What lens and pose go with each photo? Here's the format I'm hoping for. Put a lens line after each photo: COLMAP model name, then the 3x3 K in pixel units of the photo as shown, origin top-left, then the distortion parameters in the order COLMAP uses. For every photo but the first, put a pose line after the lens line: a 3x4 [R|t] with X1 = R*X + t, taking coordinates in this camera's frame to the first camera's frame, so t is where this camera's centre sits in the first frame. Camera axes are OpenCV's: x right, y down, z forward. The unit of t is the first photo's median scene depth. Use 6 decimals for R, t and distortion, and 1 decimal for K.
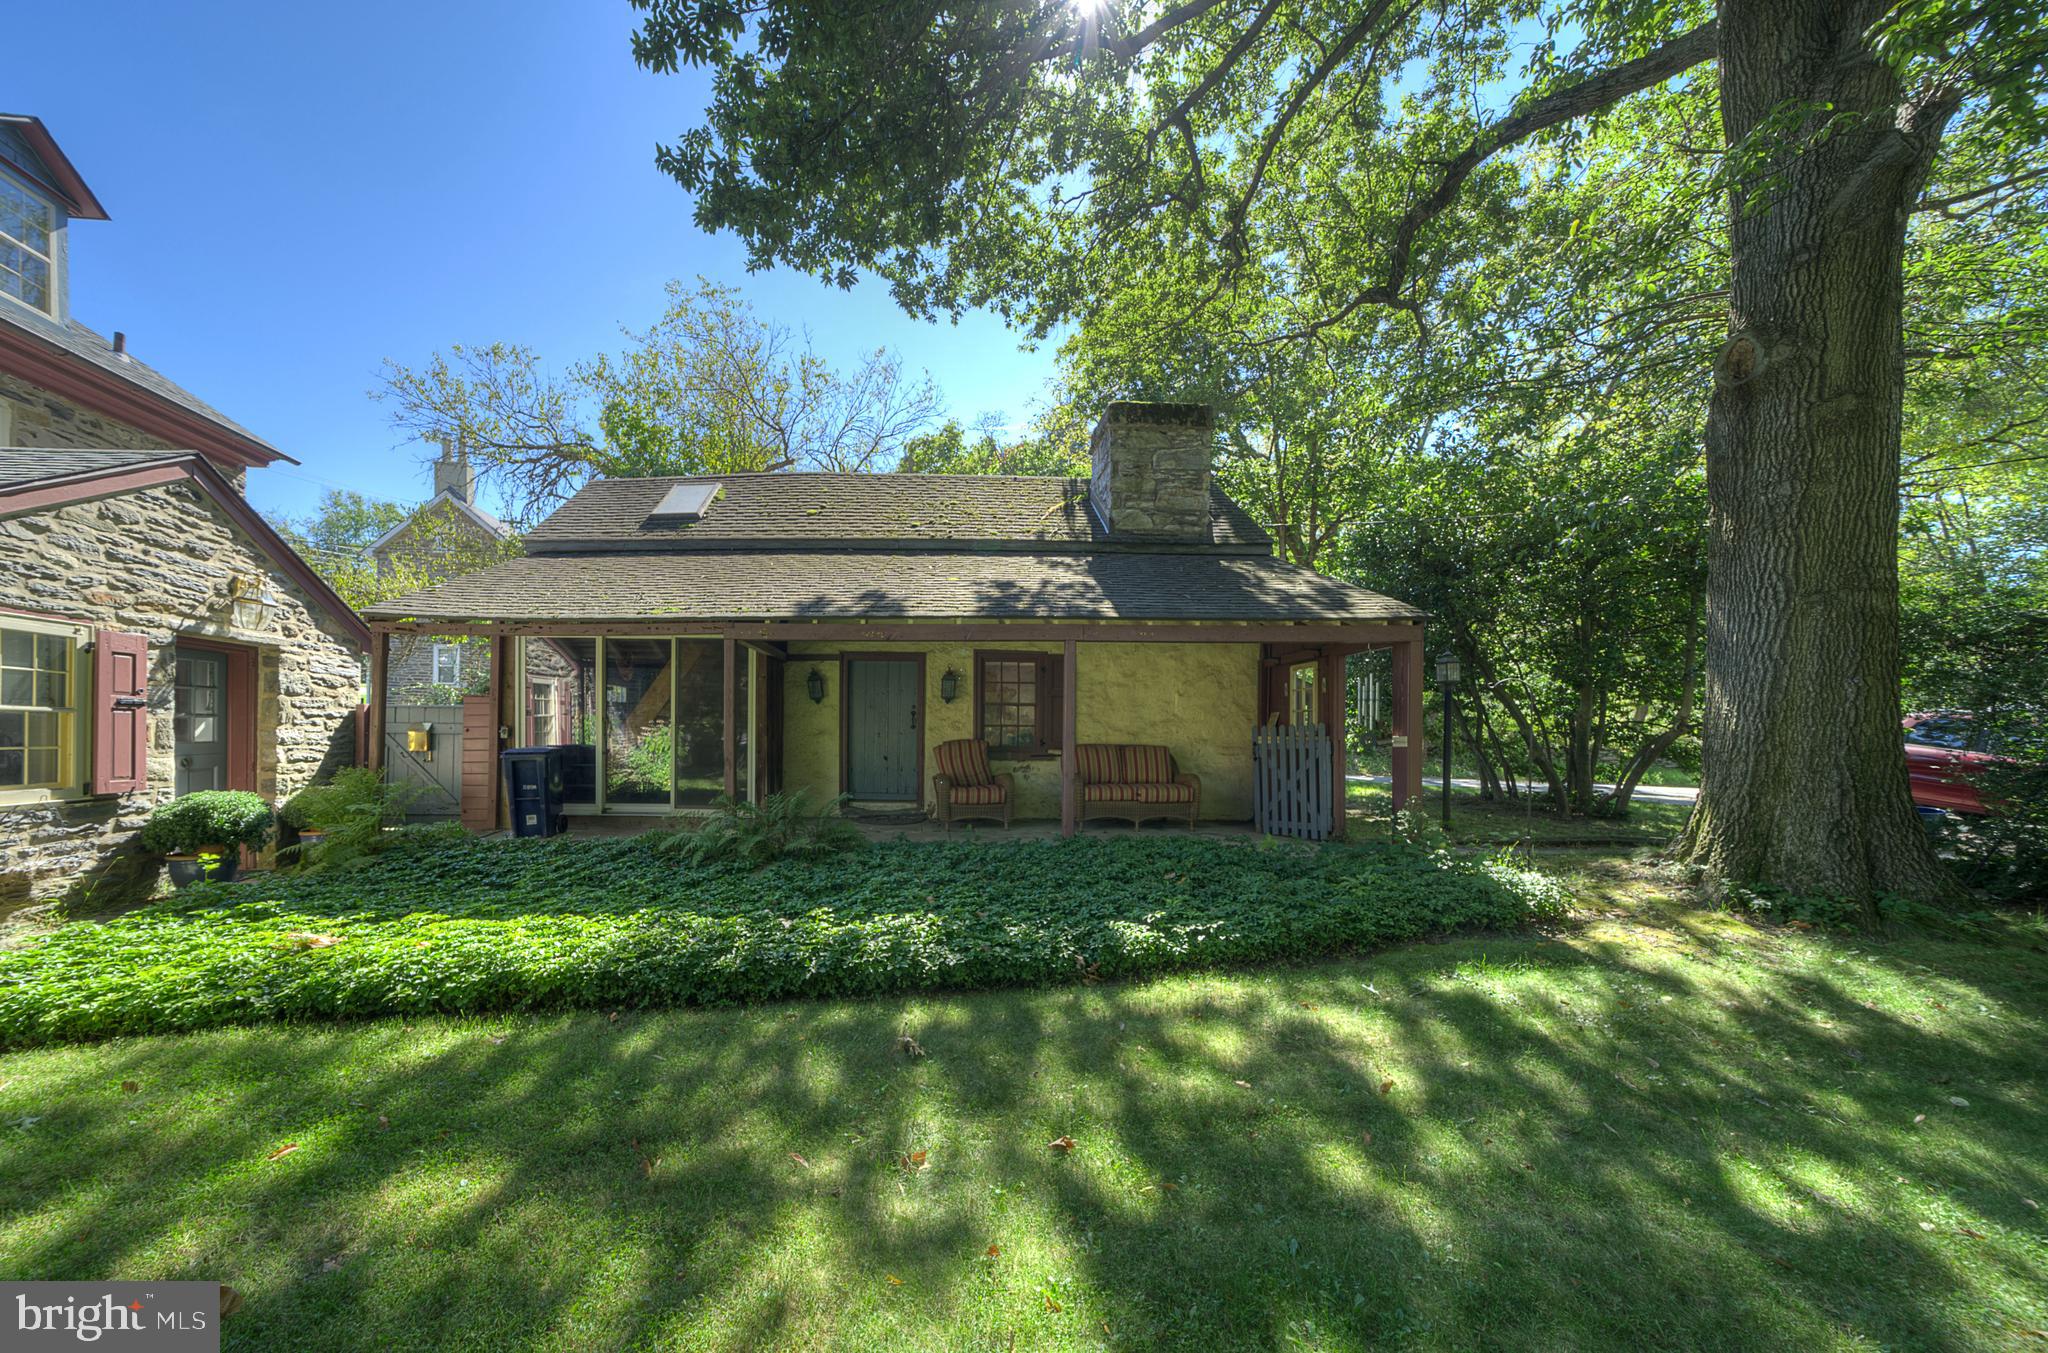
lens RADIAL K [[728.6, 0, 1024.3], [0, 728.6, 748.6], [0, 0, 1]] dist [-0.001620, 0.000106]
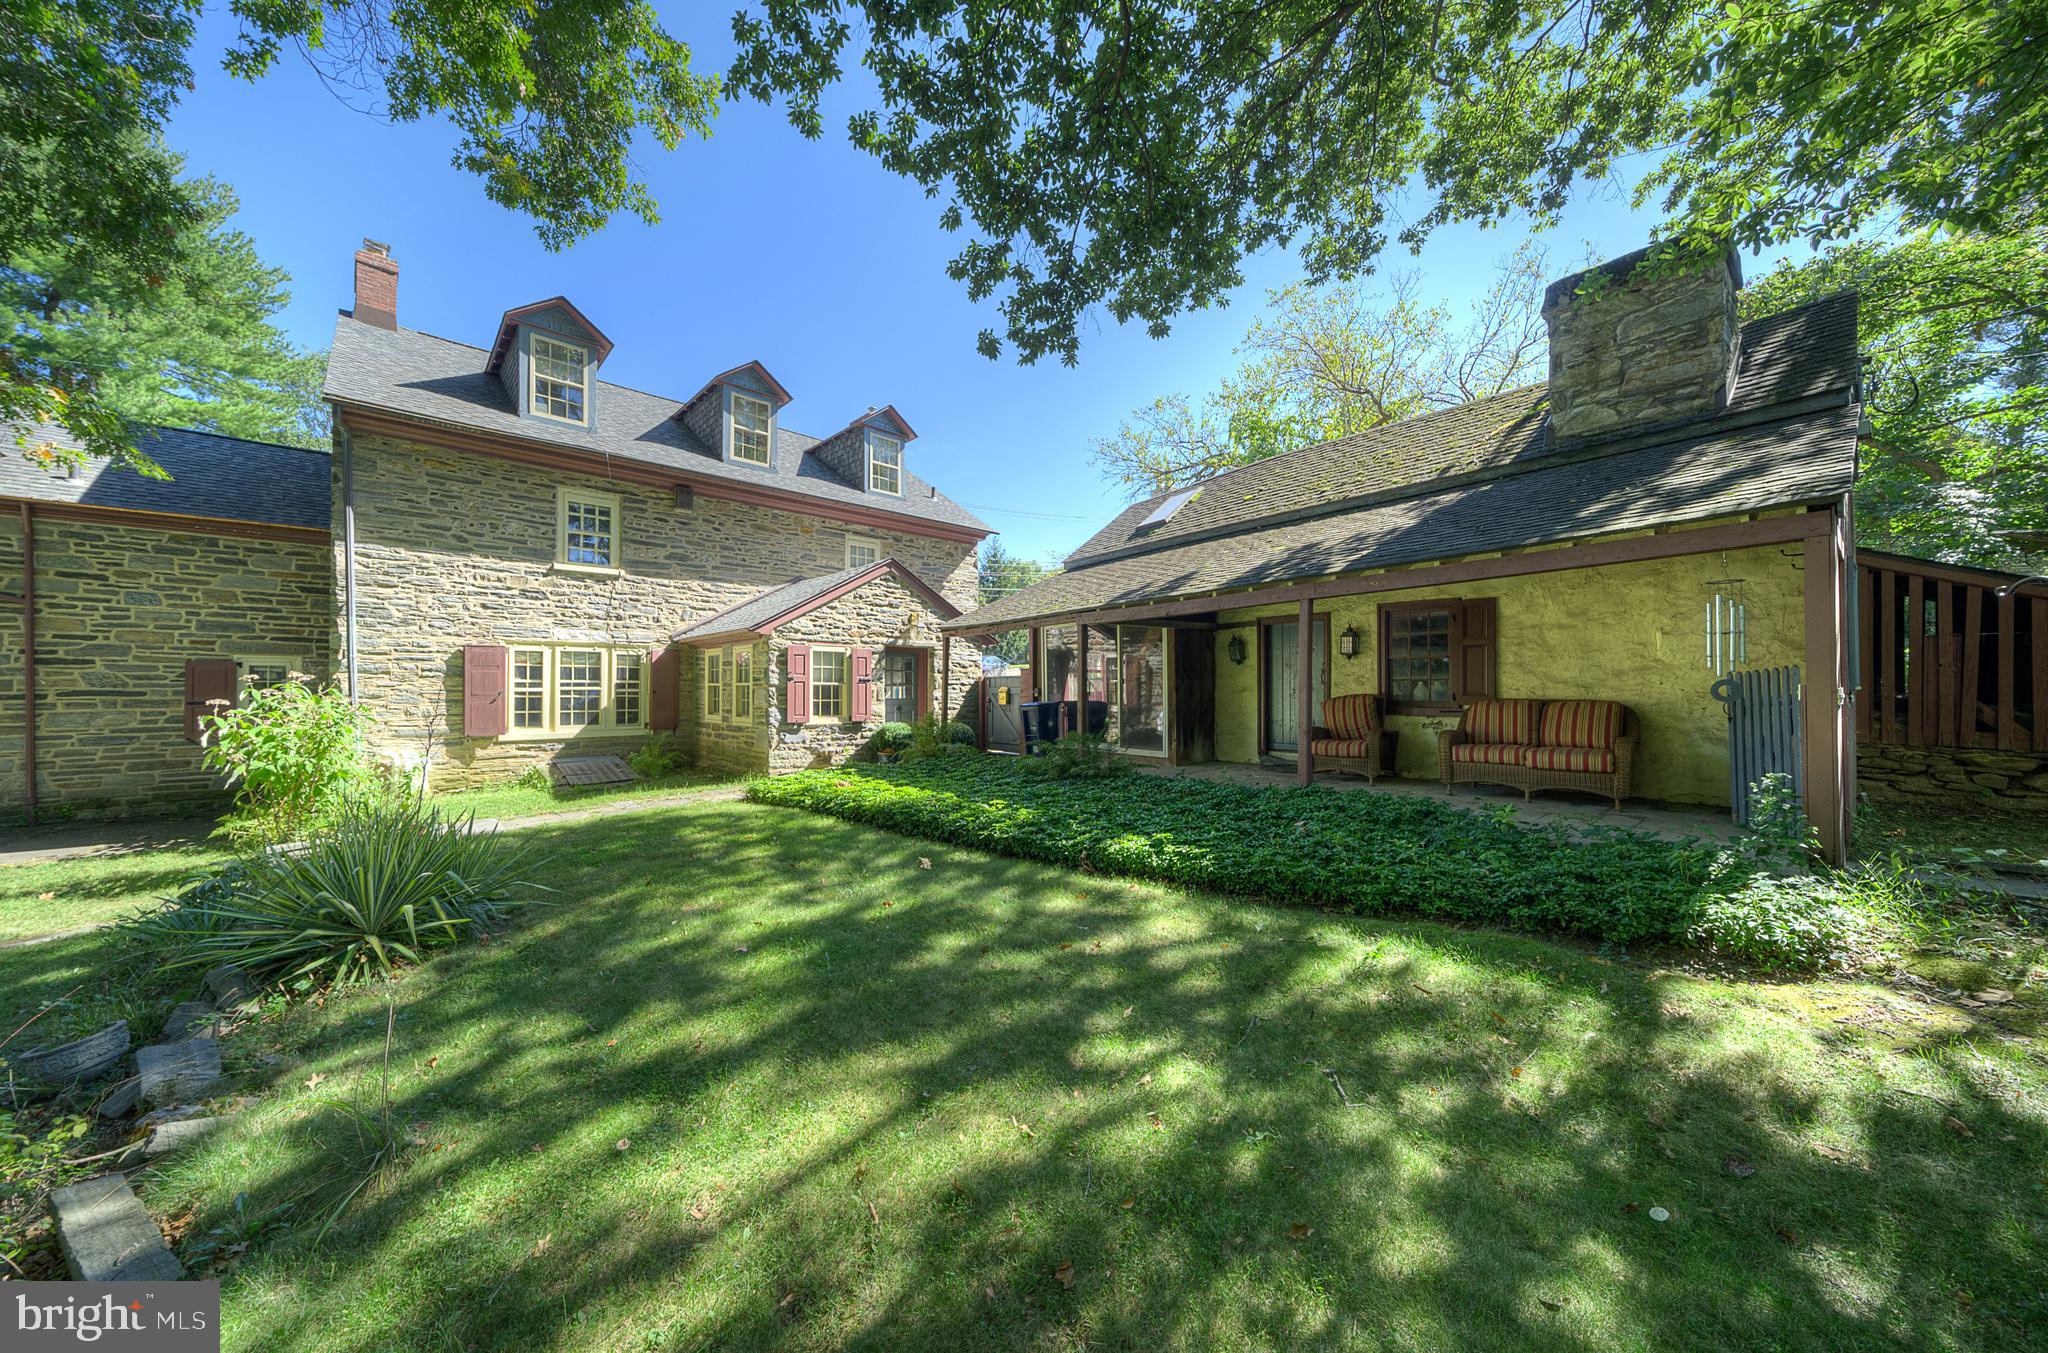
lens RADIAL K [[751.9, 0, 1021.9], [0, 751.9, 708.8], [0, 0, 1]] dist [-0.023062, 0.000071]
pose [[0.586716, 0.006019, -0.809771, 0.798392], [-0.008890, 0.999960, 0.000991, 0.016184], [0.809744, 0.006617, 0.586746, 0.050641]]
